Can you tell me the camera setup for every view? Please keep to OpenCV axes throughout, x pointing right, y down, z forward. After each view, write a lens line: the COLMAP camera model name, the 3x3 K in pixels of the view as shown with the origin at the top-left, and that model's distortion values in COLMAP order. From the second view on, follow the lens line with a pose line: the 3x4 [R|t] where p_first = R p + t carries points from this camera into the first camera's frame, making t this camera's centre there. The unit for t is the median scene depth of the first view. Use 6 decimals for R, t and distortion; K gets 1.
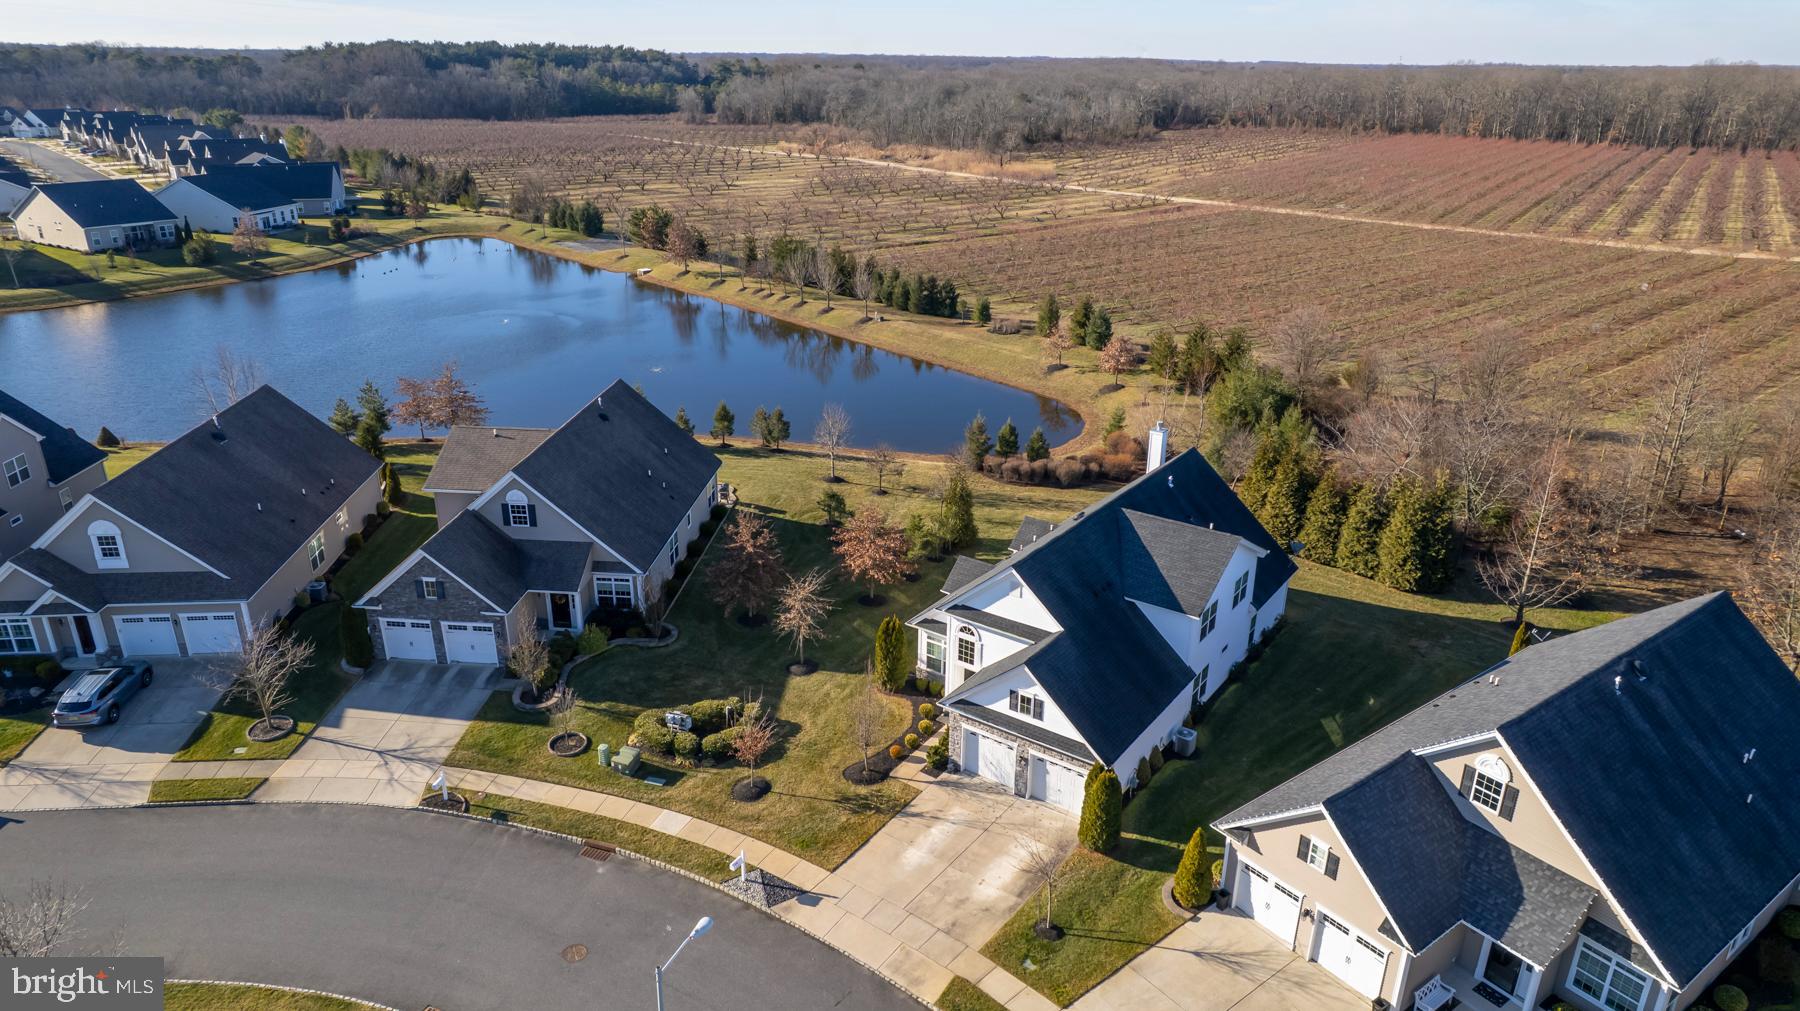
lens RADIAL K [[1153.0, 0, 901.5], [0, 1153.0, 507.5], [0, 0, 1]] dist [-0.076367, 0.087676]
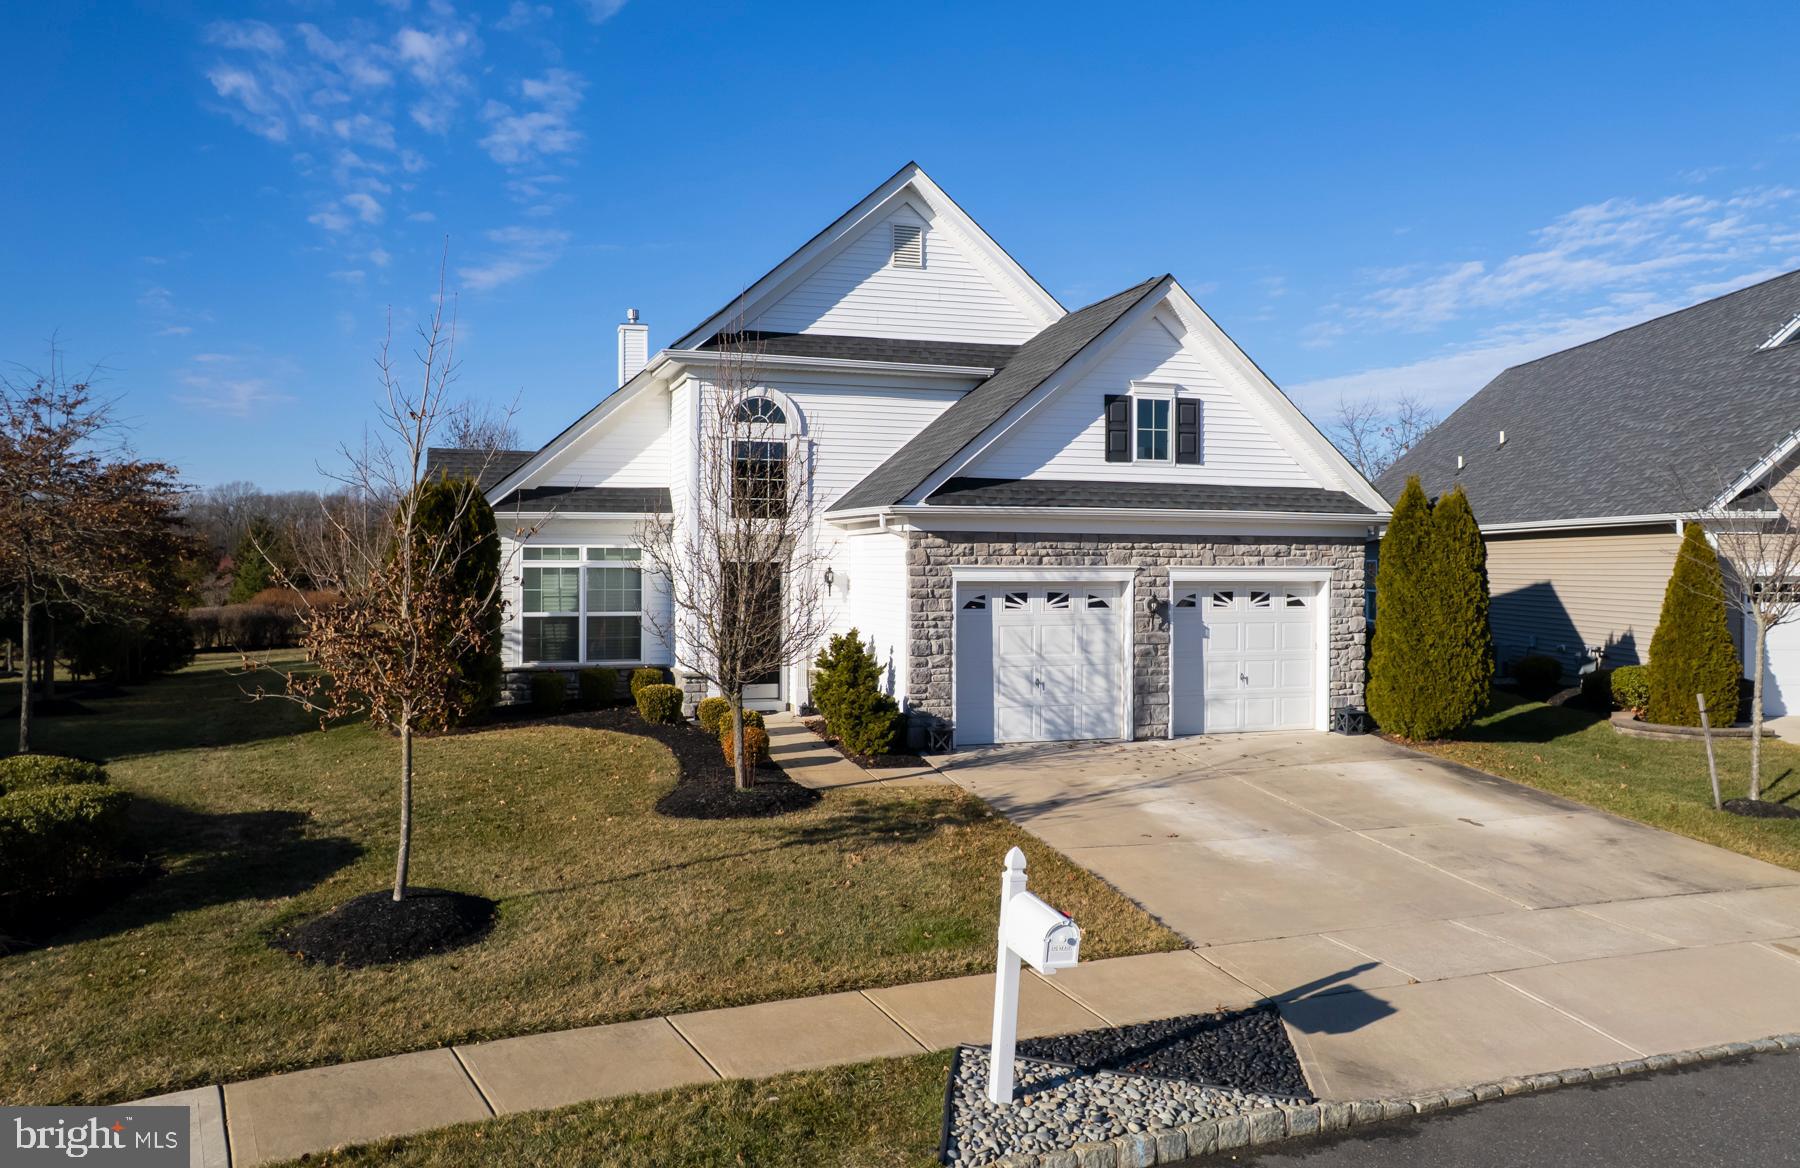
lens RADIAL K [[1356.1, 0, 971.6], [0, 1356.1, 548.8], [0, 0, 1]] dist [-0.043294, 0.002211]
pose [[0.564140, 0.000351, 0.825679, -0.198969], [0.305562, 0.928913, -0.209169, 0.205967], [-0.767058, 0.370297, 0.523930, 0.625645]]
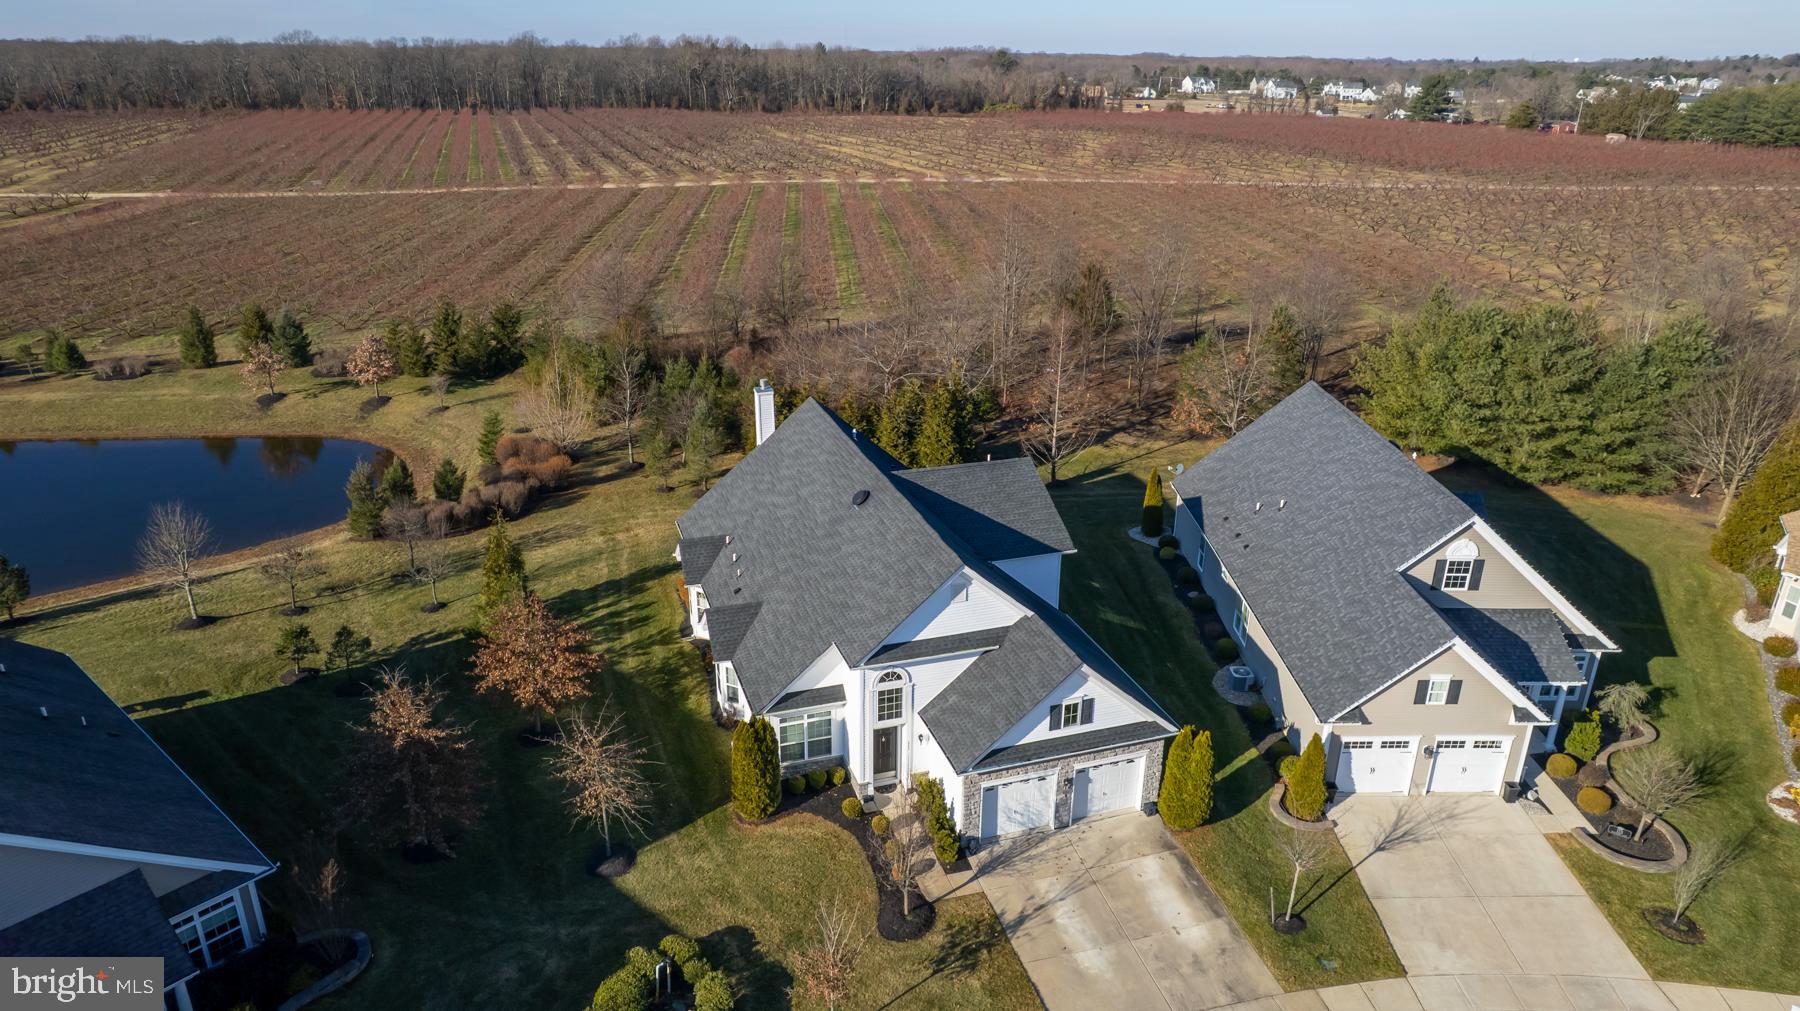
lens RADIAL K [[1153.0, 0, 901.5], [0, 1153.0, 507.5], [0, 0, 1]] dist [-0.076367, 0.087676]
pose [[0.584479, -0.305192, 0.751826, -0.381892], [0.294953, 0.943096, 0.153534, -0.088543], [-0.755902, 0.132016, 0.641237, 0.419378]]
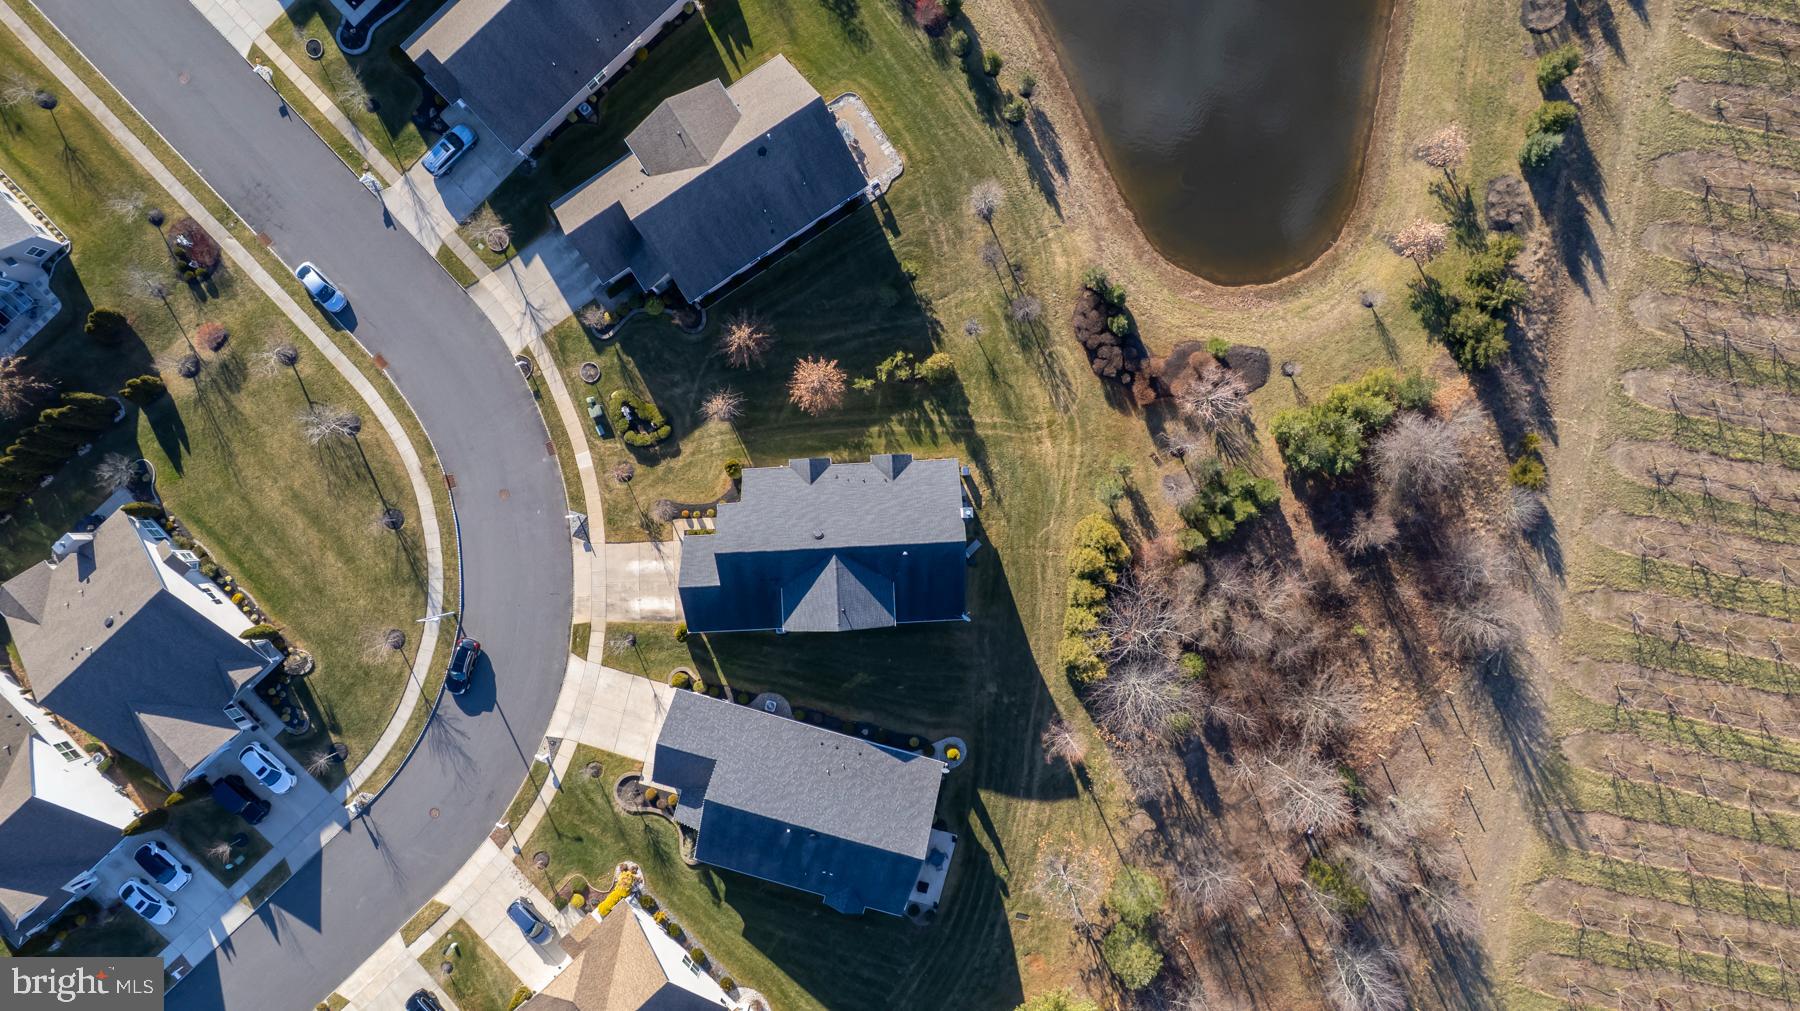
lens RADIAL K [[1153.0, 0, 901.5], [0, 1153.0, 507.5], [0, 0, 1]] dist [-0.076367, 0.087676]
pose [[0.622161, 0.782809, -0.011204, 0.192971], [-0.288119, 0.242251, 0.926446, -1.387731], [0.727944, -0.573171, 0.376262, 0.438407]]
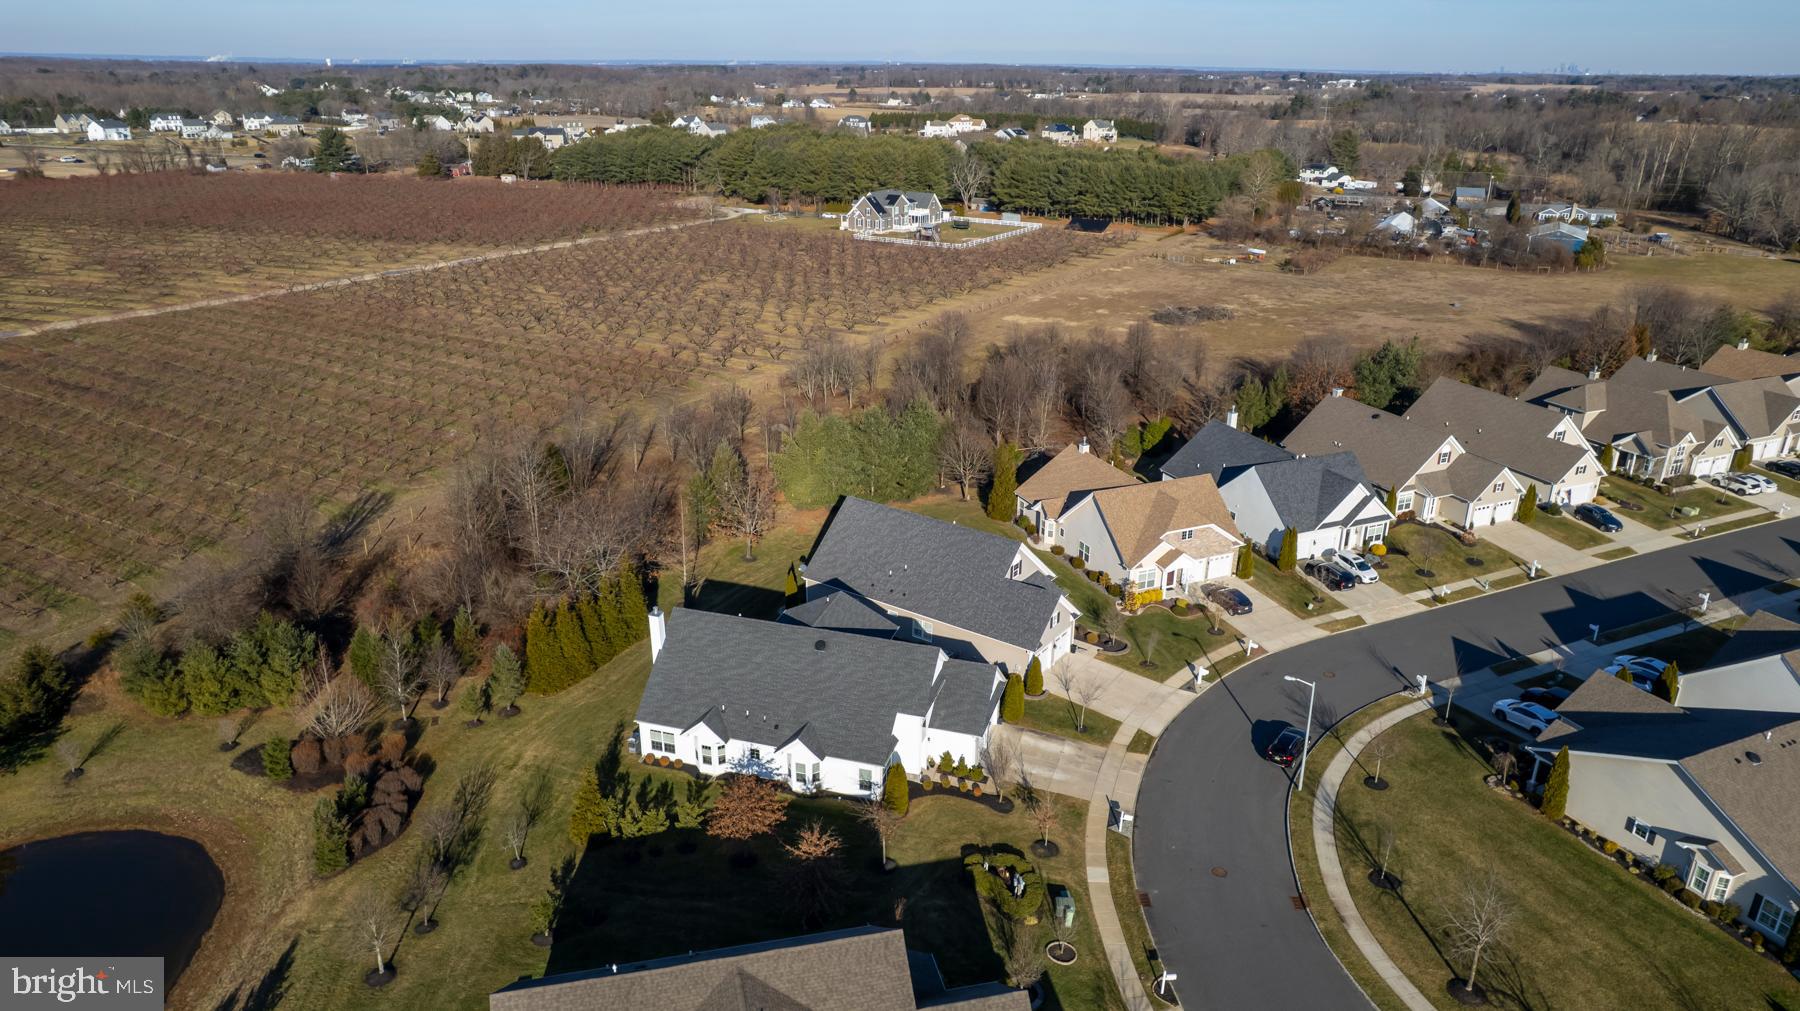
lens RADIAL K [[1153.0, 0, 901.5], [0, 1153.0, 507.5], [0, 0, 1]] dist [-0.076367, 0.087676]
pose [[-0.322859, -0.357904, 0.876166, -0.945309], [0.336802, 0.821695, 0.459762, -0.669456], [-0.884492, 0.443533, -0.144749, 0.929470]]
